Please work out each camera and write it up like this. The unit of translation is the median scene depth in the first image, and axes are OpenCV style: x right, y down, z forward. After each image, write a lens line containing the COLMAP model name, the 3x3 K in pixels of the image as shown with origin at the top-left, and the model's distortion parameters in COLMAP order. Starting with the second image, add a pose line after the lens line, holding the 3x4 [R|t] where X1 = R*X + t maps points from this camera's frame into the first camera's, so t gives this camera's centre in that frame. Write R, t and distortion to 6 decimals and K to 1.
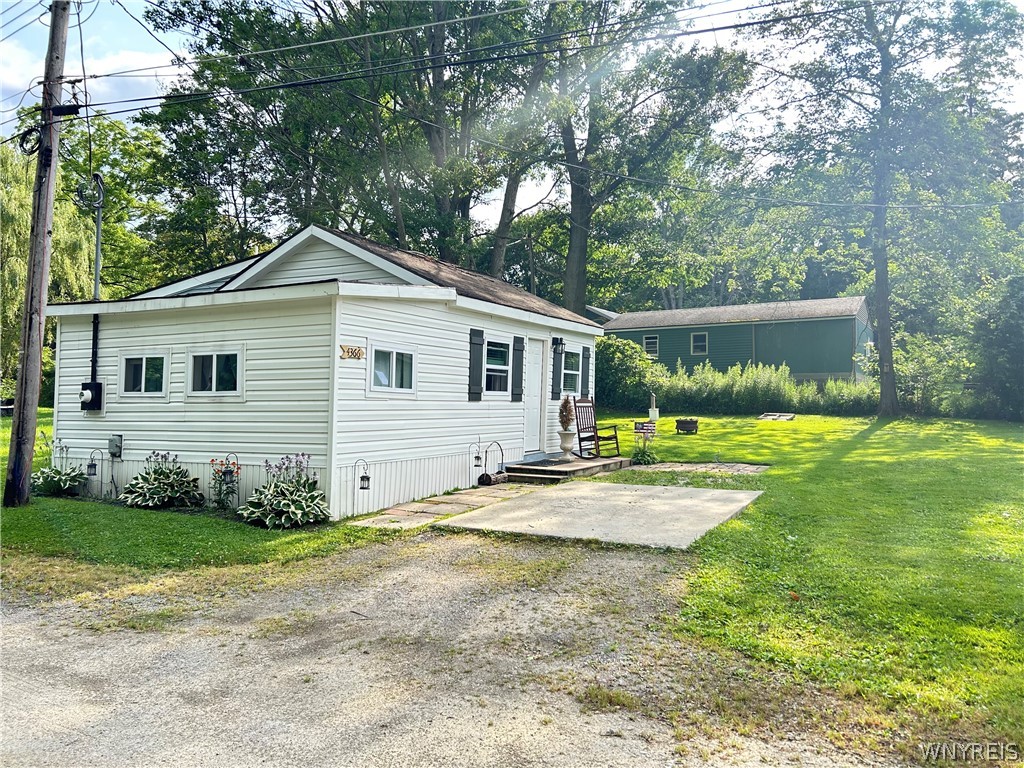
lens RADIAL K [[770.7, 0, 511.2], [0, 770.7, 386.9], [0, 0, 1]] dist [0.001983, 0.000008]
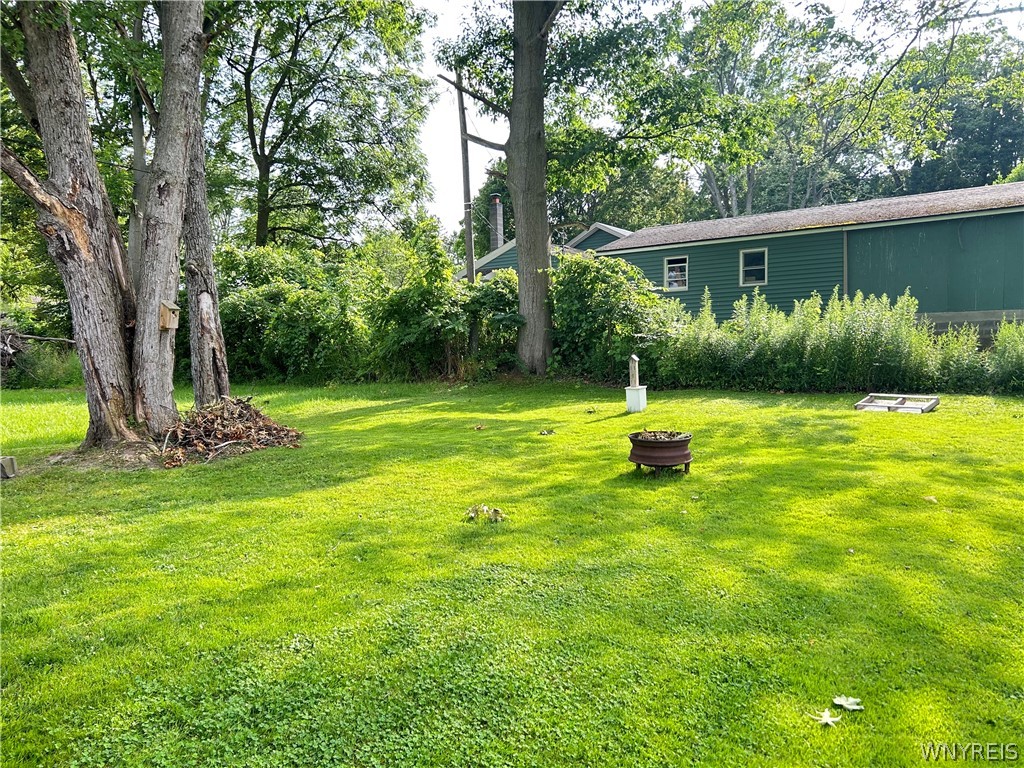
lens RADIAL K [[869.6, 0, 512.9], [0, 869.6, 383.3], [0, 0, 1]] dist [0.003450, 0.000691]
pose [[0.998180, -0.008271, -0.059739, 0.124538], [0.011059, 0.998857, 0.046501, 0.000404], [0.059286, -0.047077, 0.997130, 0.397793]]
